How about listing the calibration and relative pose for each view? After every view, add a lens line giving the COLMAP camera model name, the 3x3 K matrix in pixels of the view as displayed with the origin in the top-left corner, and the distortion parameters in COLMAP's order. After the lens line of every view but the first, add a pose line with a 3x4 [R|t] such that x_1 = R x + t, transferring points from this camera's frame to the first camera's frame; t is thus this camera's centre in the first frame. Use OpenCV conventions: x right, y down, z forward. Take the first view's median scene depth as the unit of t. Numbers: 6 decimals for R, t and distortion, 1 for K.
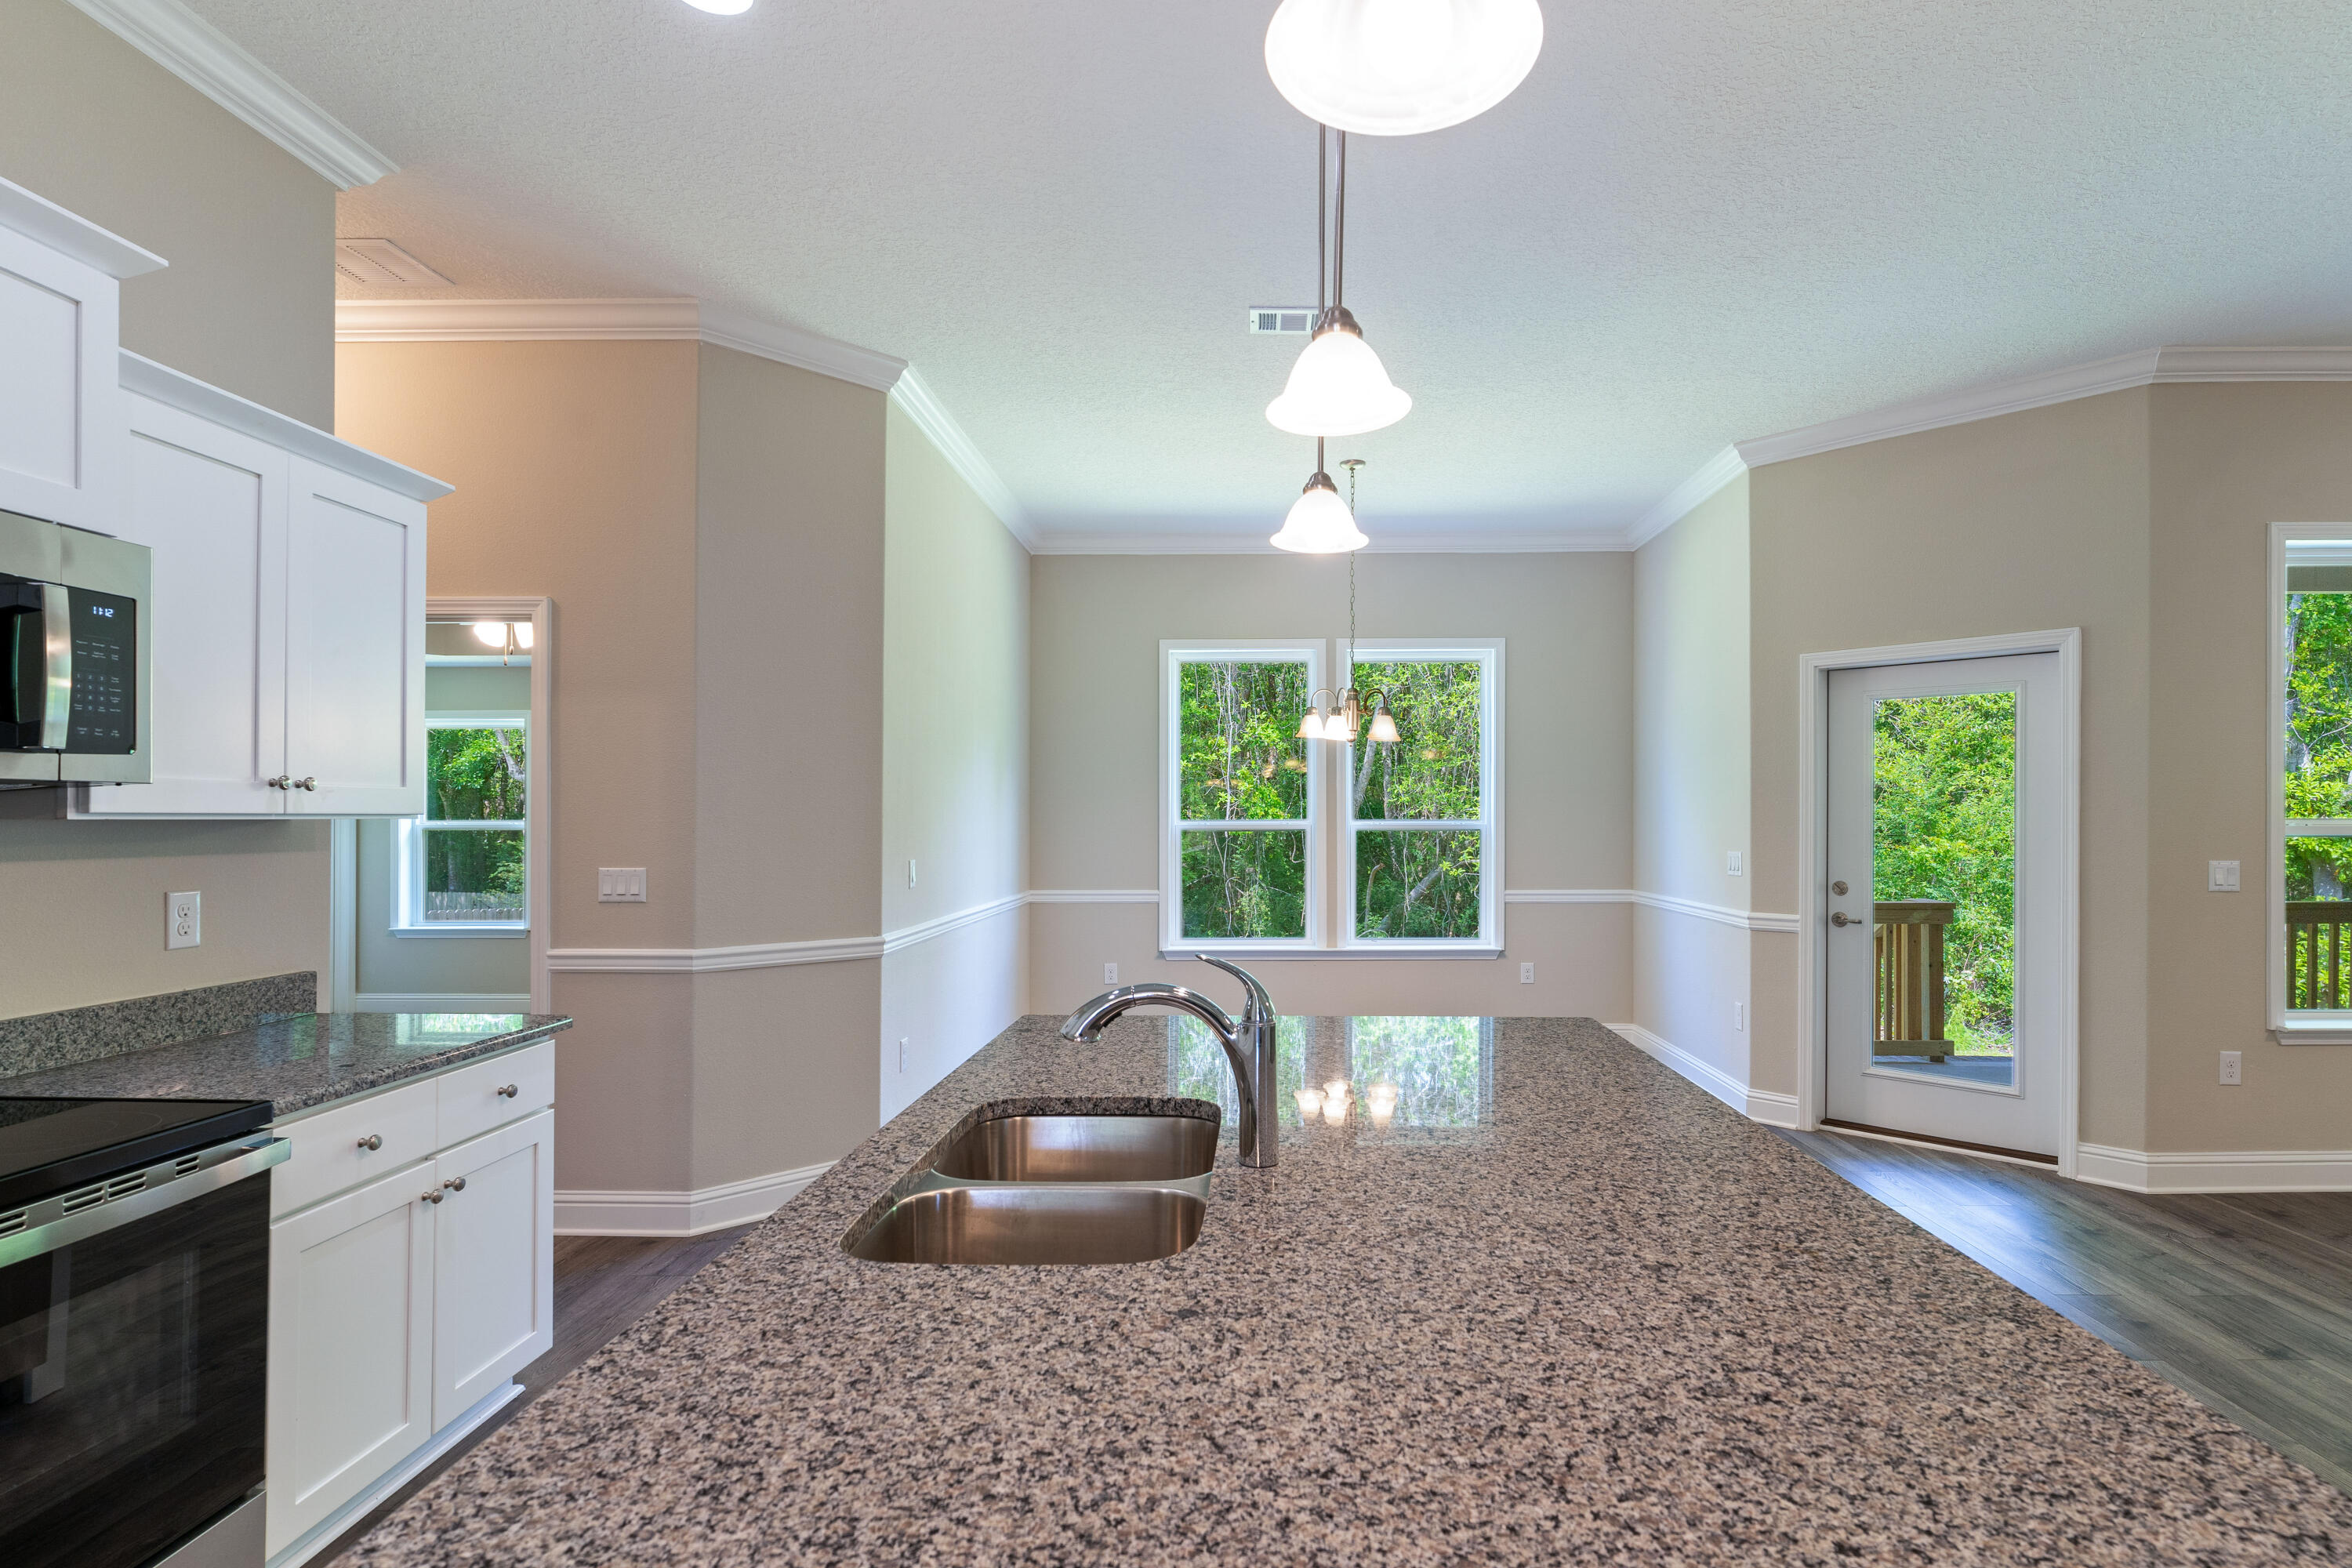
lens RADIAL K [[1194.9, 0, 1254.1], [0, 1194.9, 817.5], [0, 0, 1]] dist [0.001838, -0.000391]
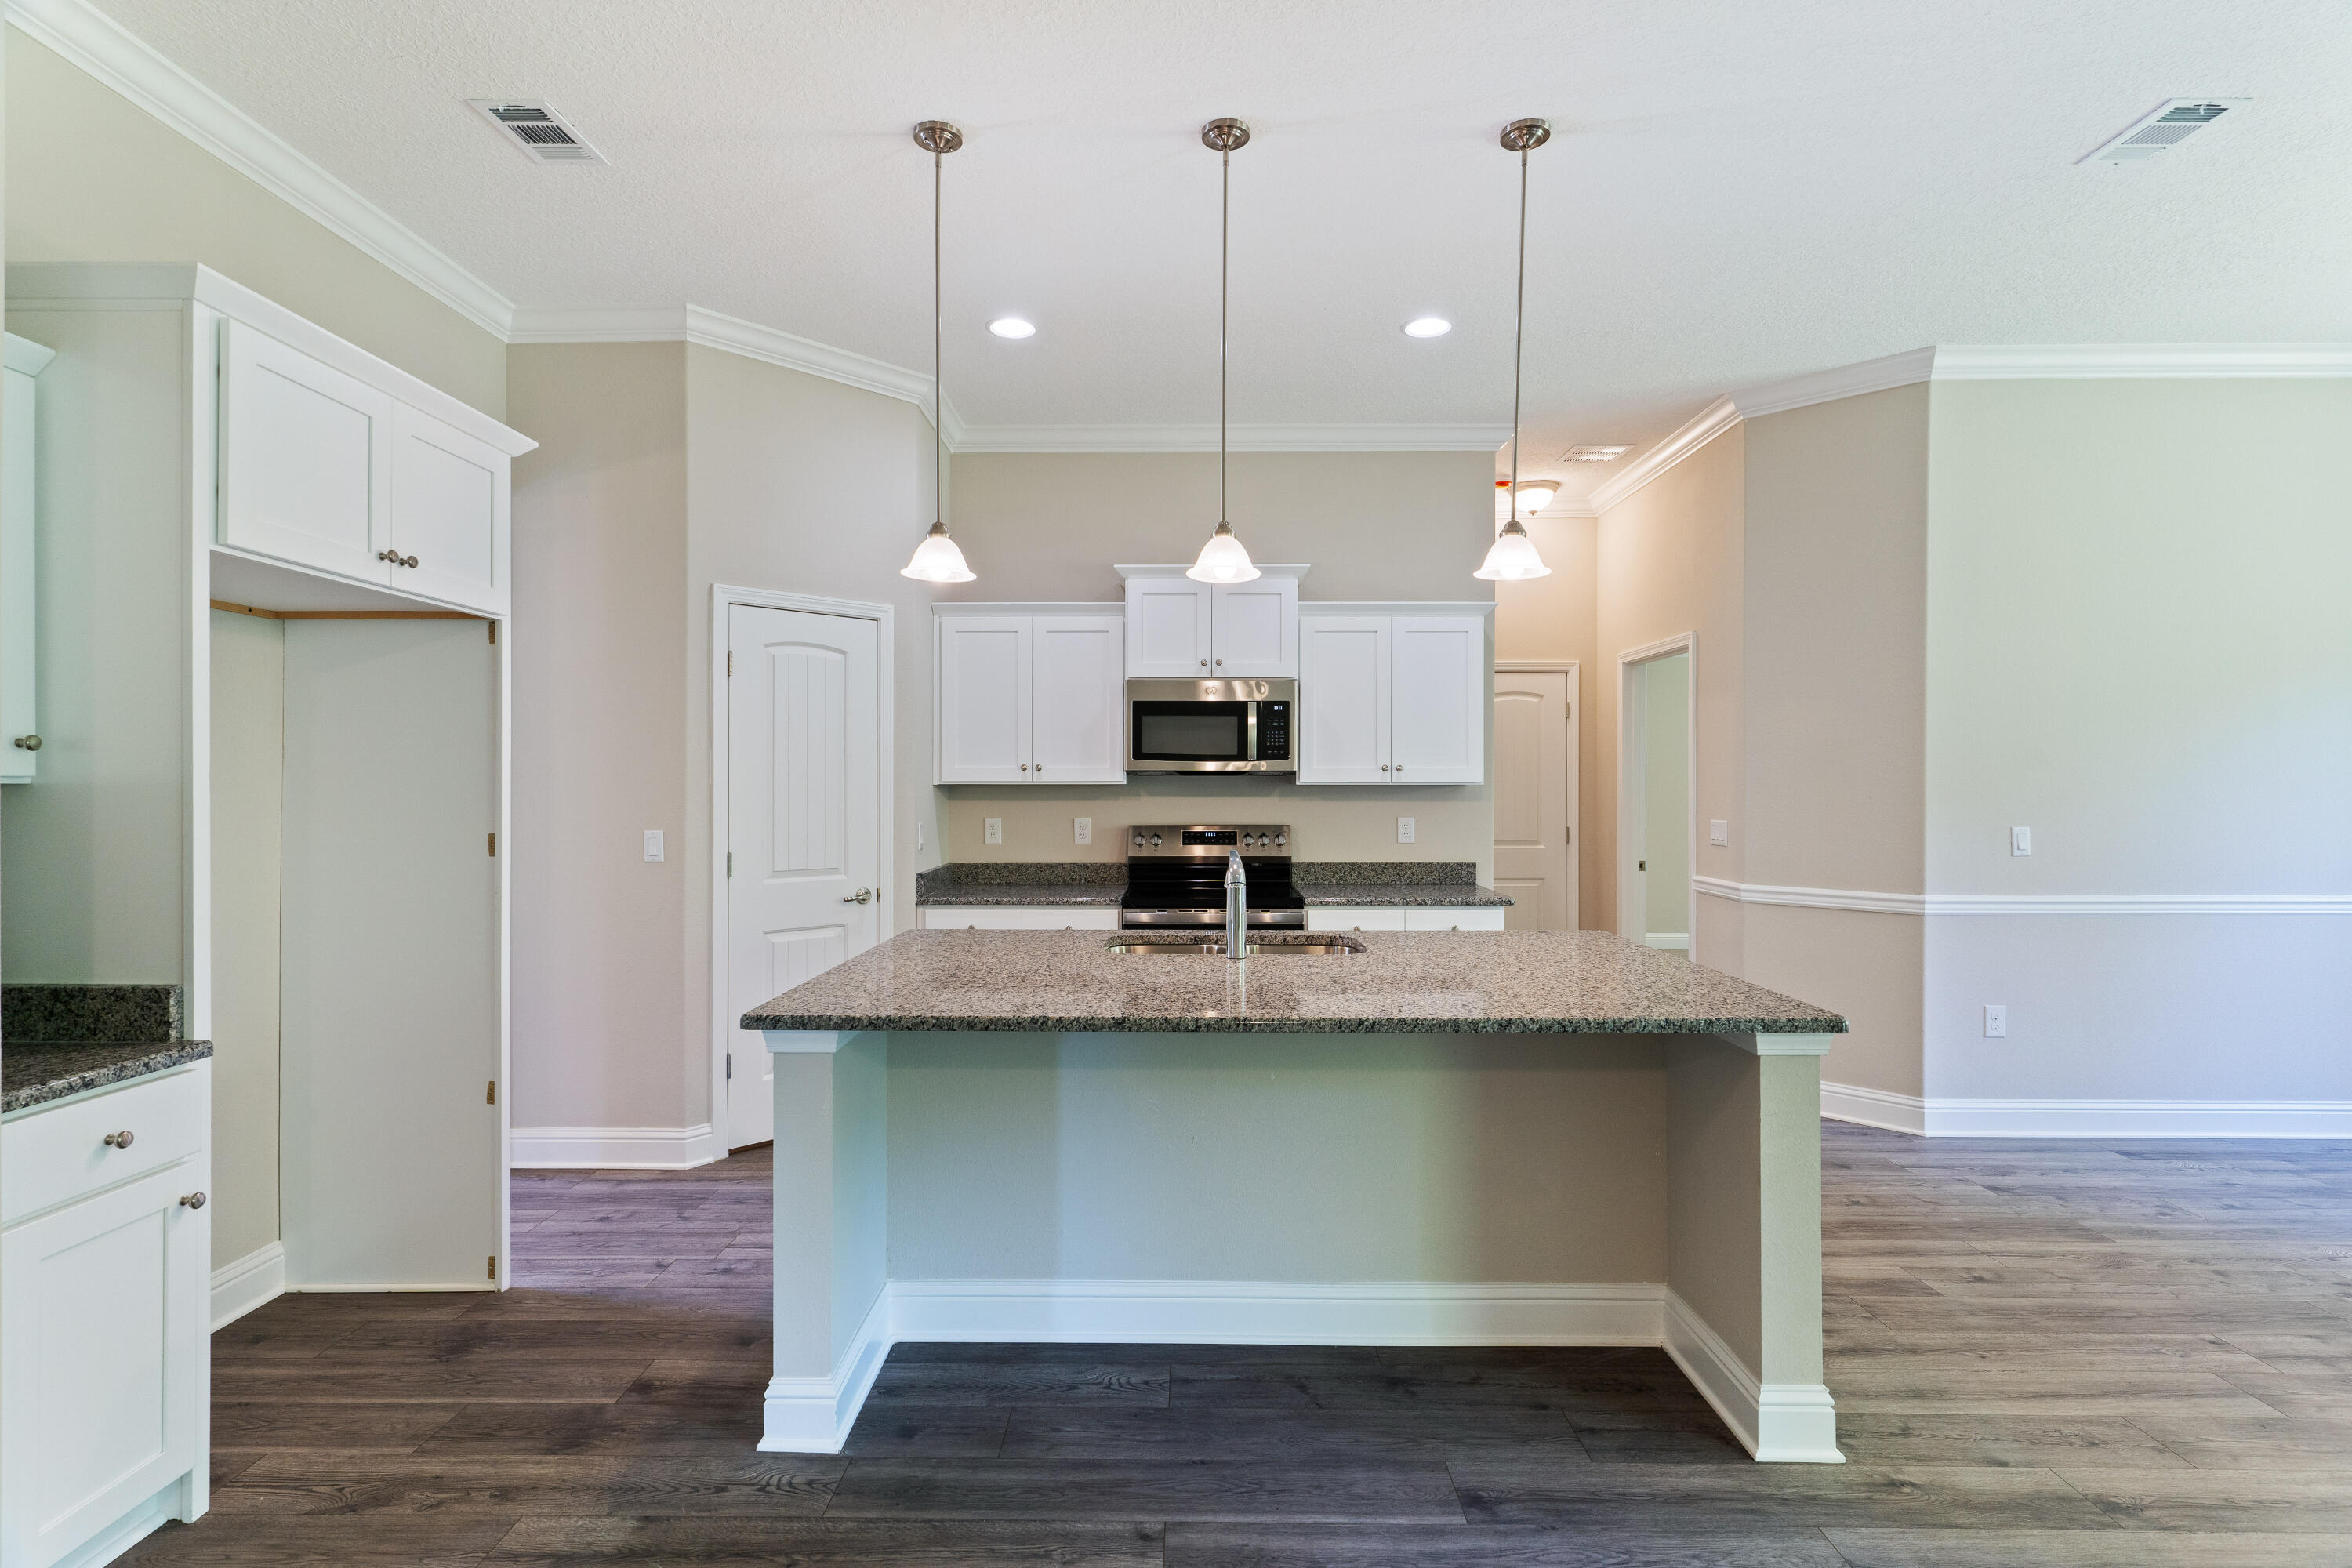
lens RADIAL K [[1129.6, 0, 1176.0], [0, 1129.6, 784.0], [0, 0, 1]] dist [0.003083, -0.000226]
pose [[-0.003226, -0.001255, -0.999994, 0.696645], [-0.000190, 0.999999, -0.001255, 0.001599], [0.999995, 0.000186, -0.003226, 0.340499]]
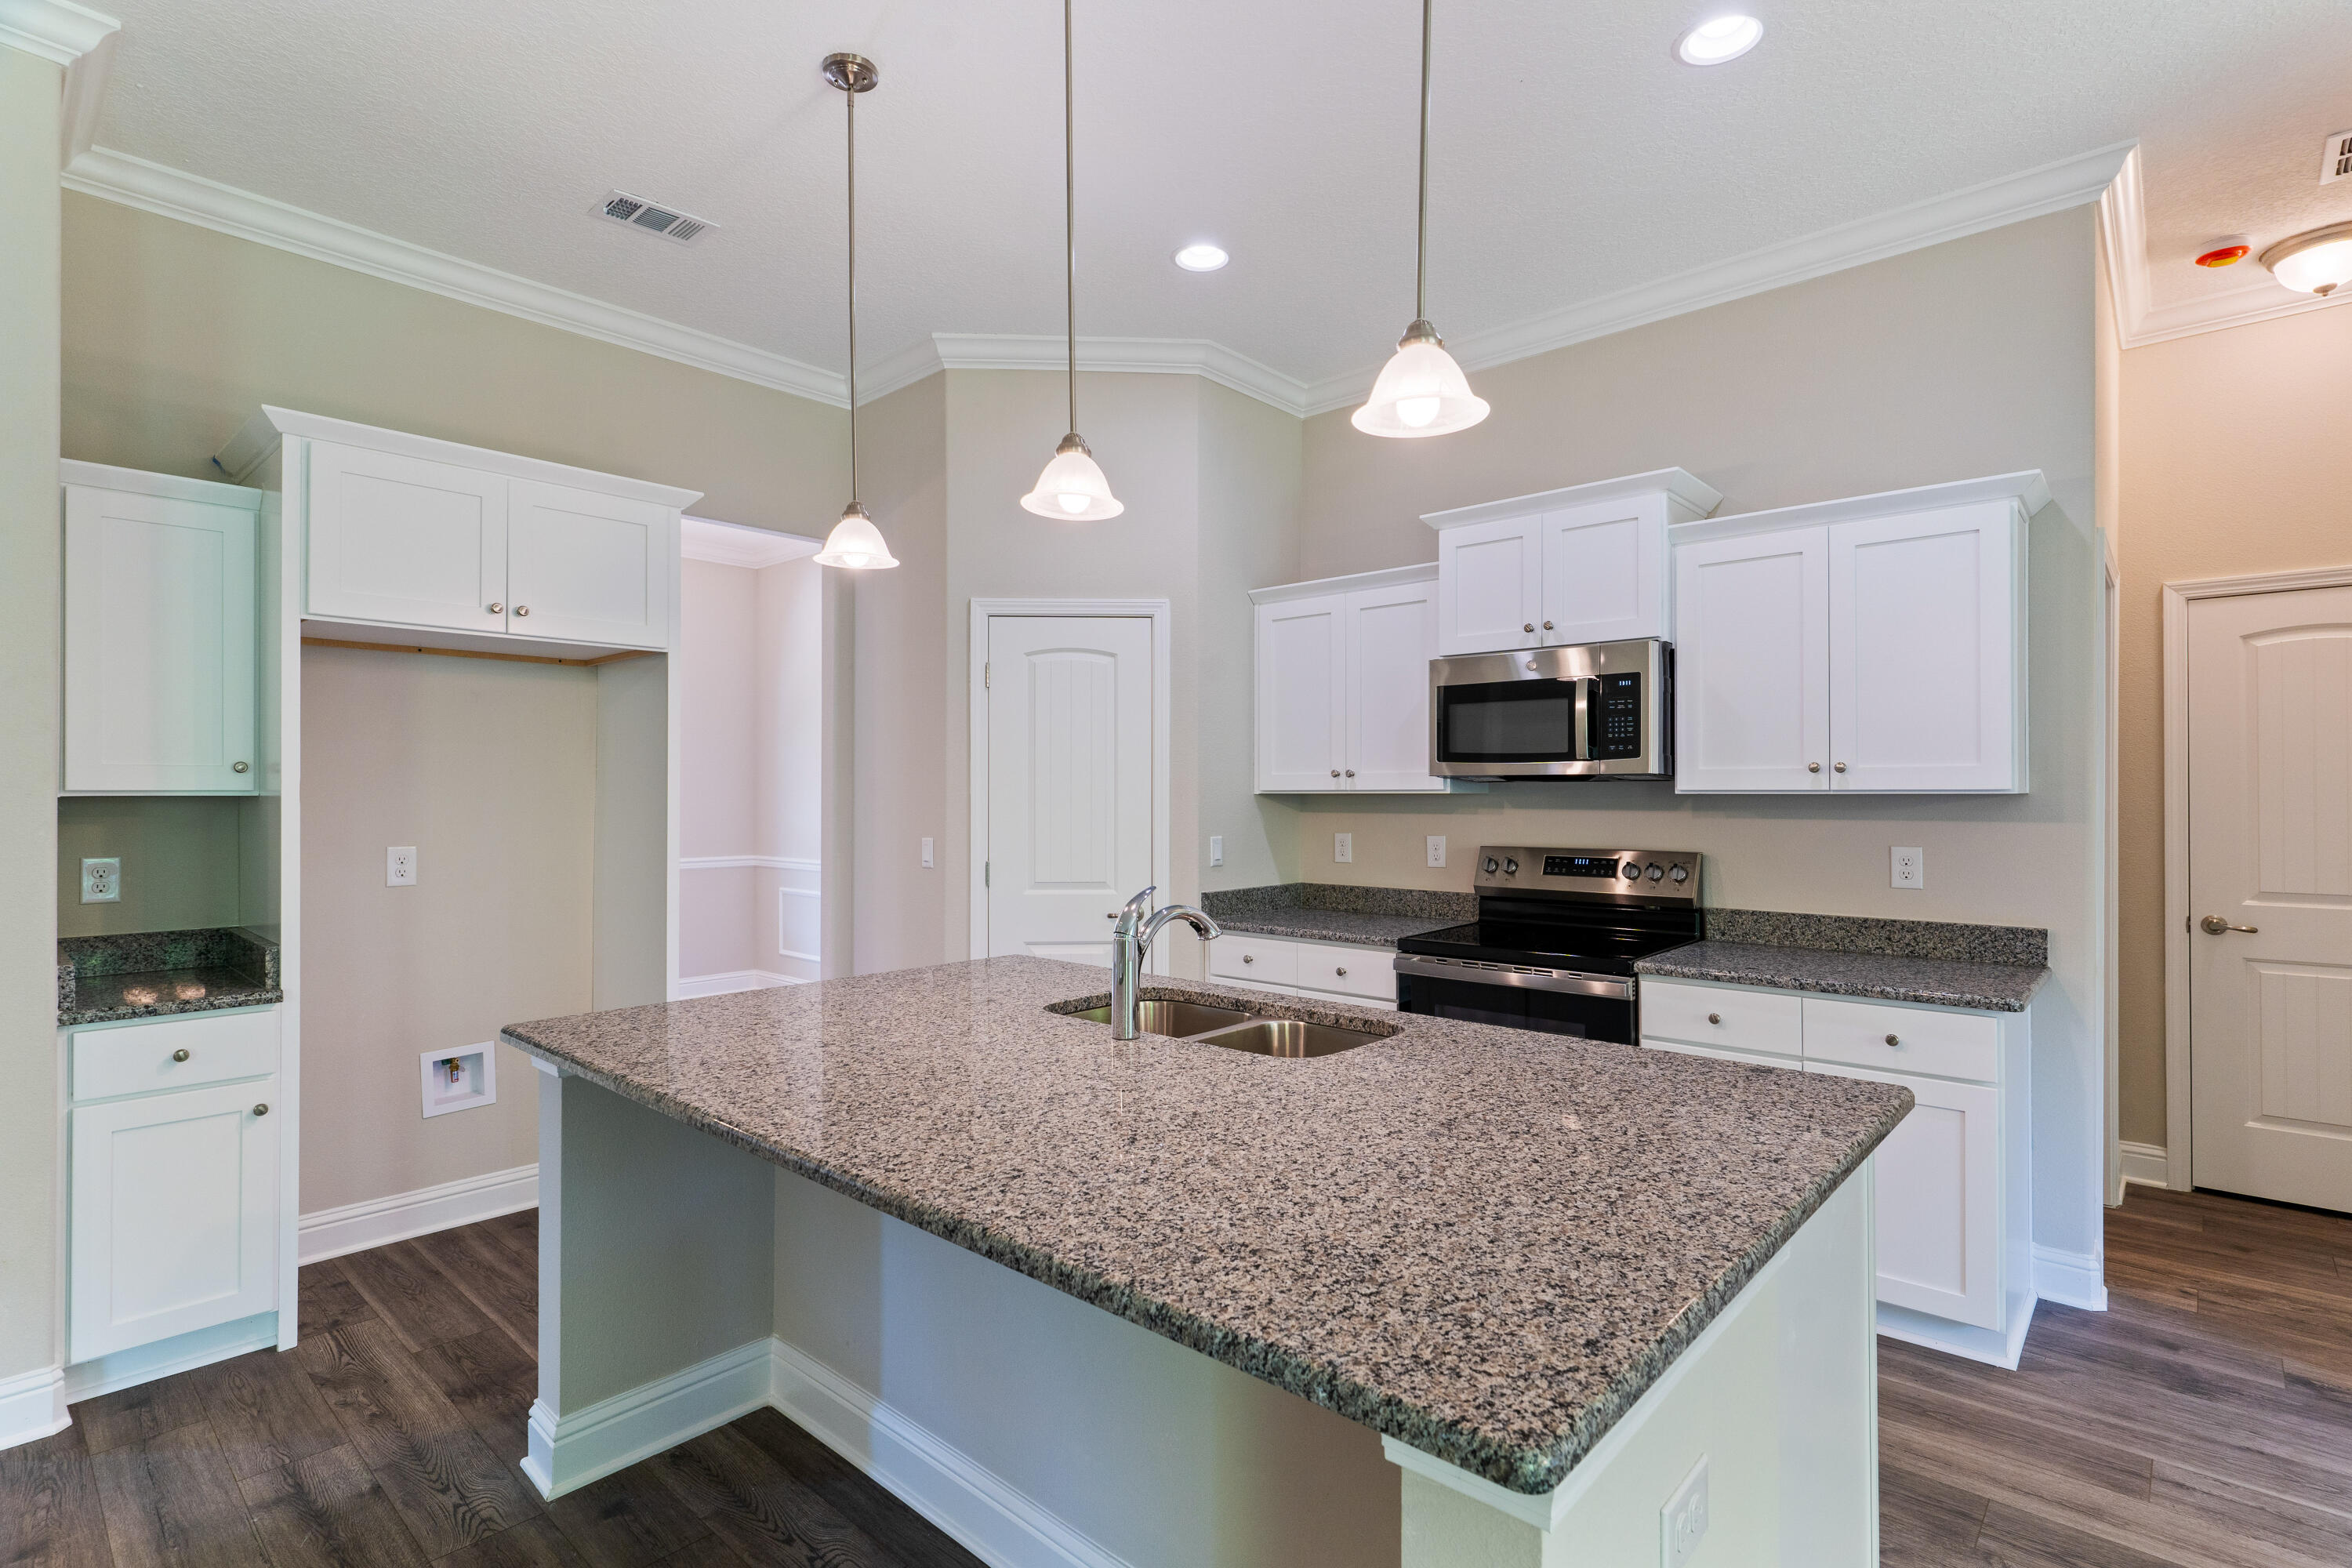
lens RADIAL K [[1129.6, 0, 1176.0], [0, 1129.6, 784.0], [0, 0, 1]] dist [0.003083, -0.000226]
pose [[-0.666501, -0.004797, -0.745488, 0.359585], [0.001062, 0.999972, -0.007383, -0.000656], [0.745503, -0.005712, -0.666478, 0.723991]]
